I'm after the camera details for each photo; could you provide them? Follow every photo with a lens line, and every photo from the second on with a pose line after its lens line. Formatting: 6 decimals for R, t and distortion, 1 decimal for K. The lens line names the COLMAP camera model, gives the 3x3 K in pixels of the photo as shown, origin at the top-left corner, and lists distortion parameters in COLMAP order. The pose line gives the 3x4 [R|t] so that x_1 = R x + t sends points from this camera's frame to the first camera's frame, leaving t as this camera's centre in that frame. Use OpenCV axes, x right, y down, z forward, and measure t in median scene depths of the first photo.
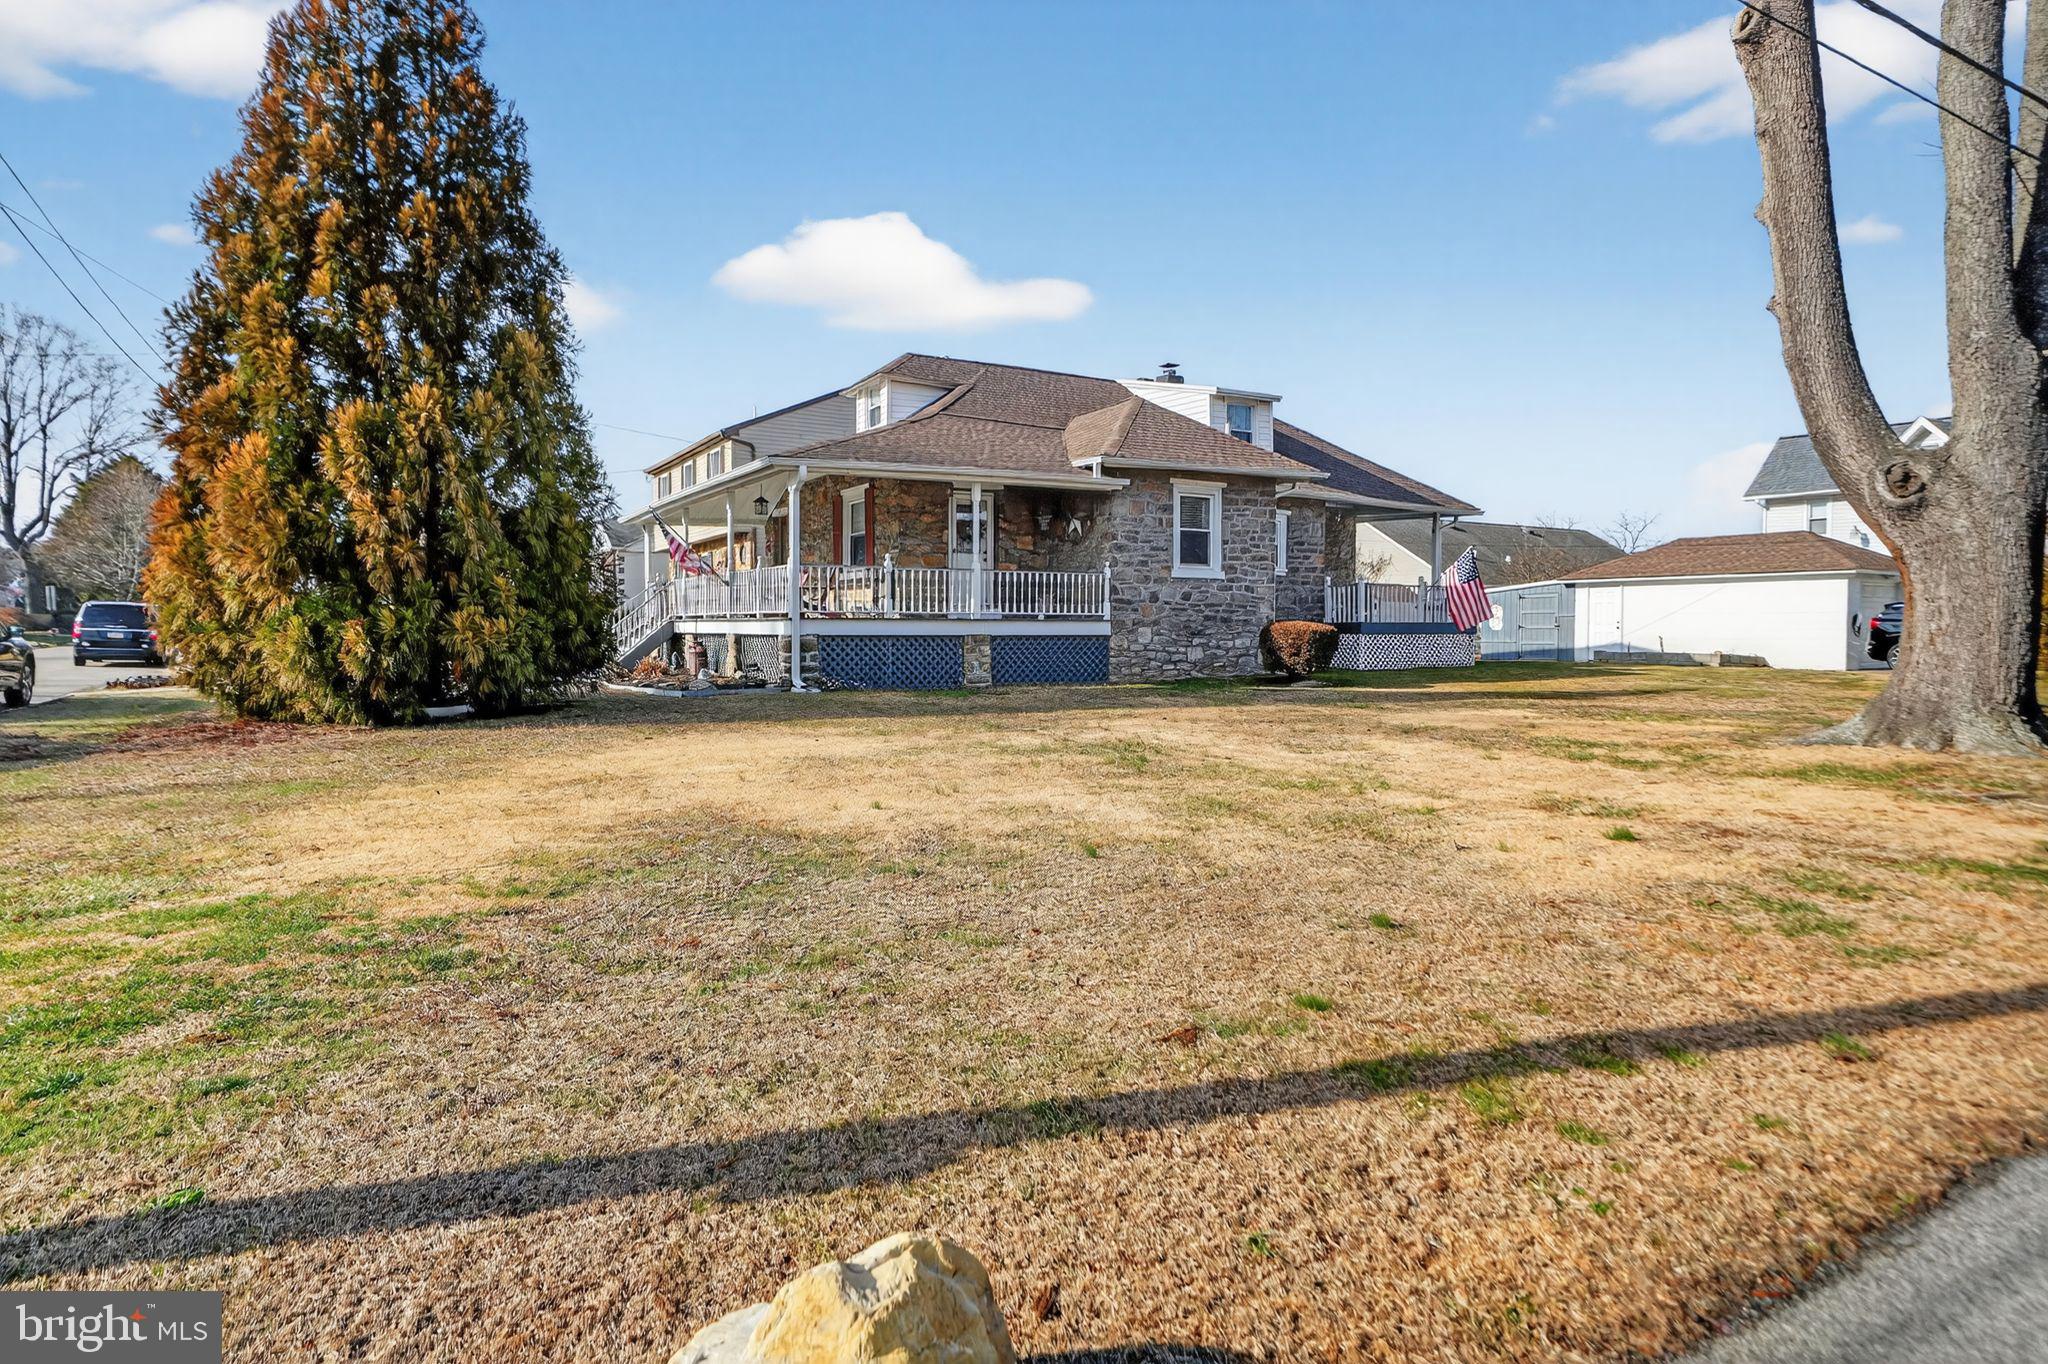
lens RADIAL K [[1141.9, 0, 1021.2], [0, 1141.9, 635.5], [0, 0, 1]] dist [-0.001815, 0.000689]
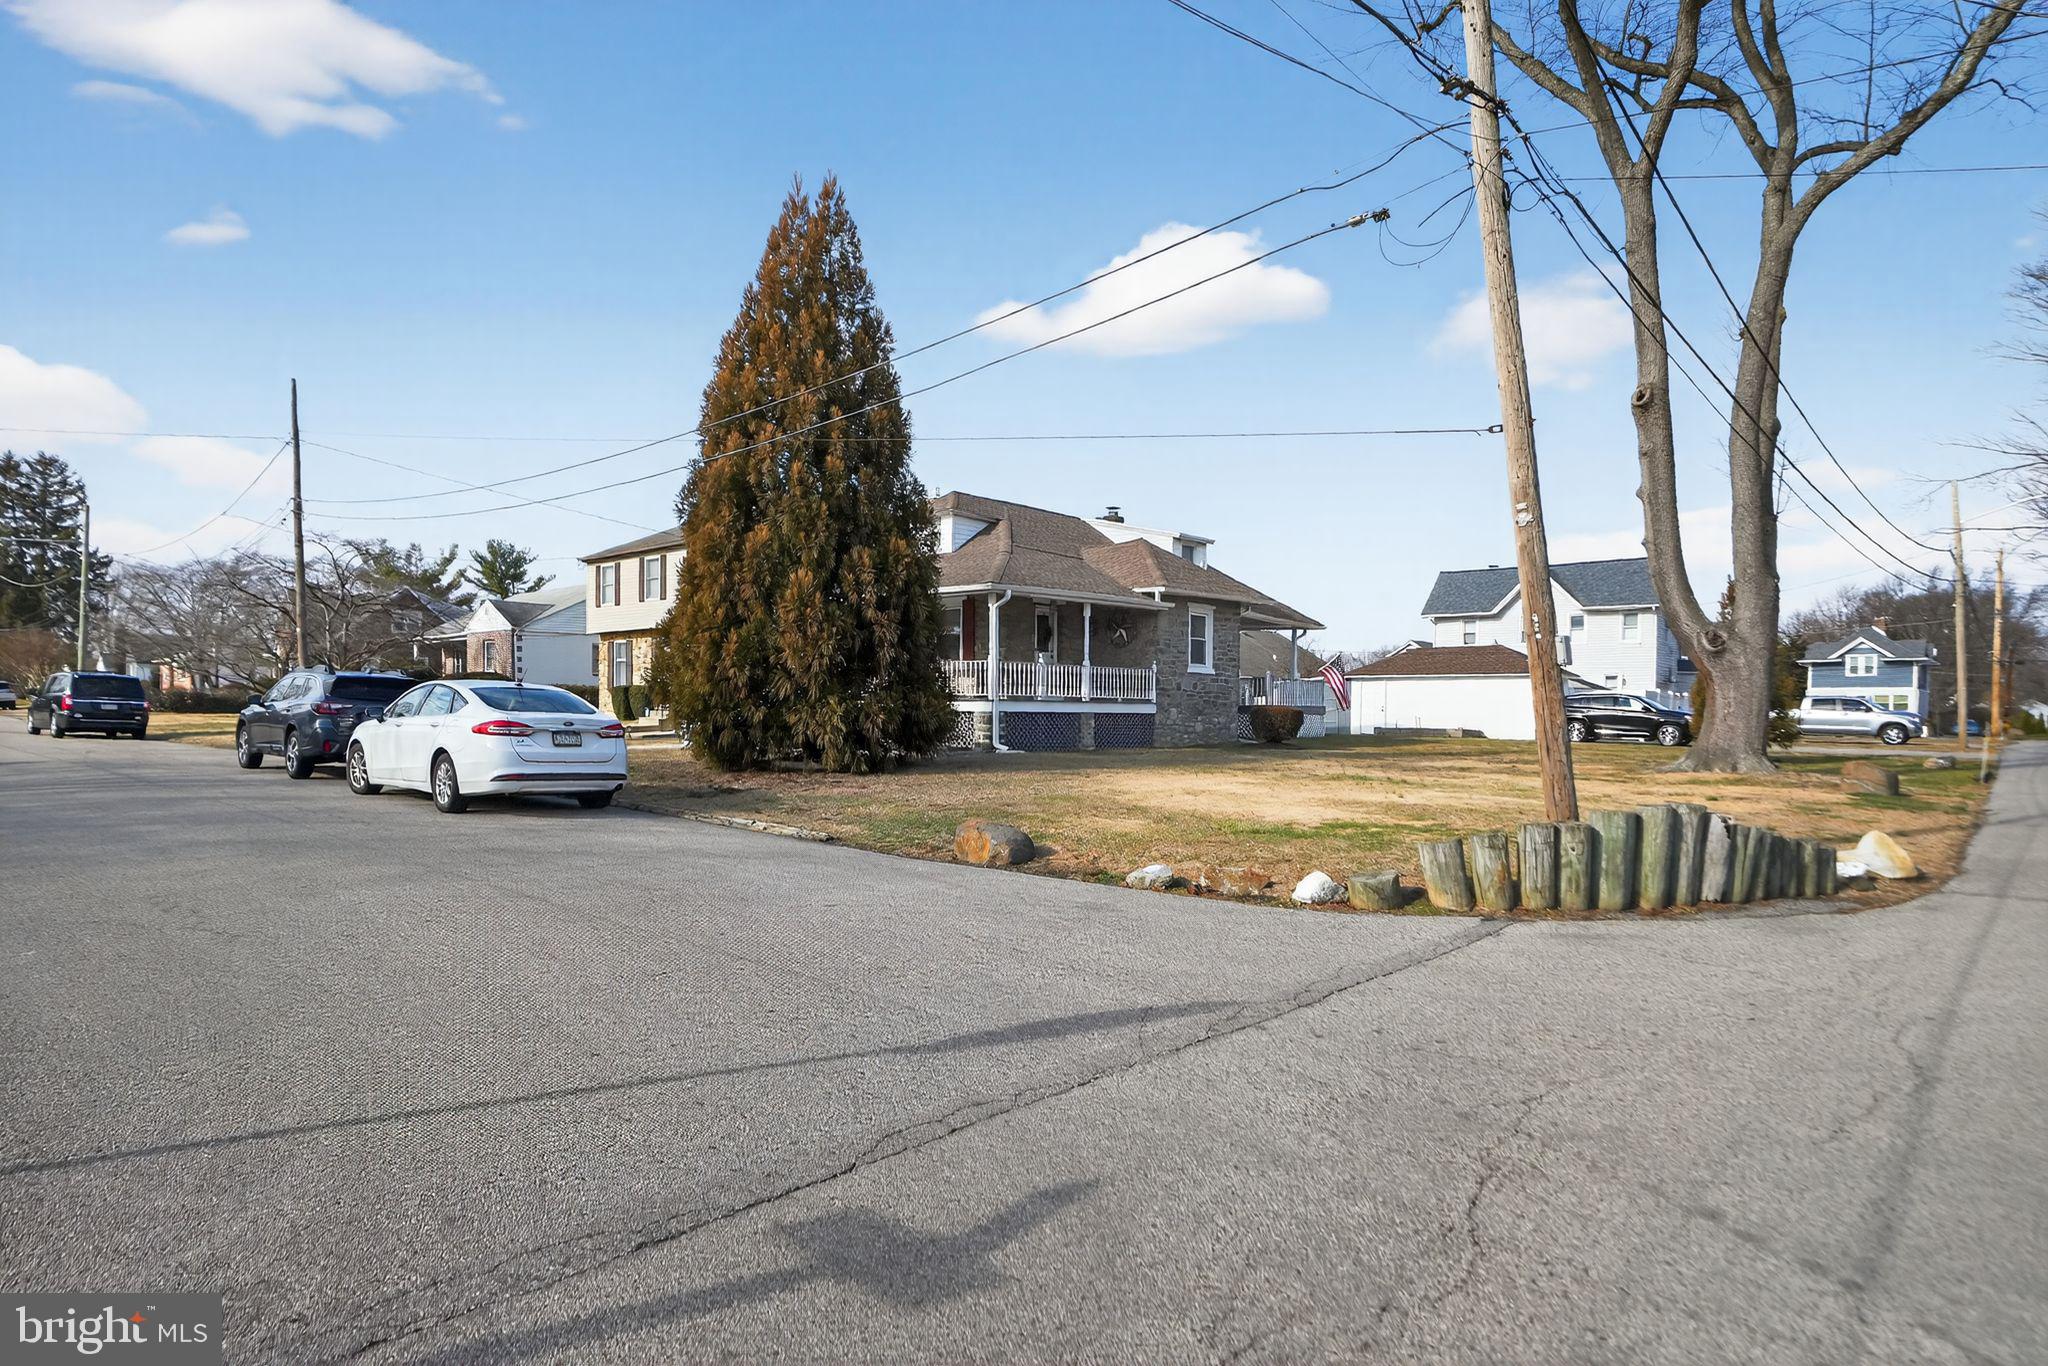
lens RADIAL K [[1090.8, 0, 1027.3], [0, 1090.8, 705.1], [0, 0, 1]] dist [-0.001338, -0.000234]
pose [[0.954092, 0.008742, 0.299386, -0.458457], [-0.006140, 0.999935, -0.009631, 0.003284], [-0.299451, 0.007351, 0.954083, -0.224450]]
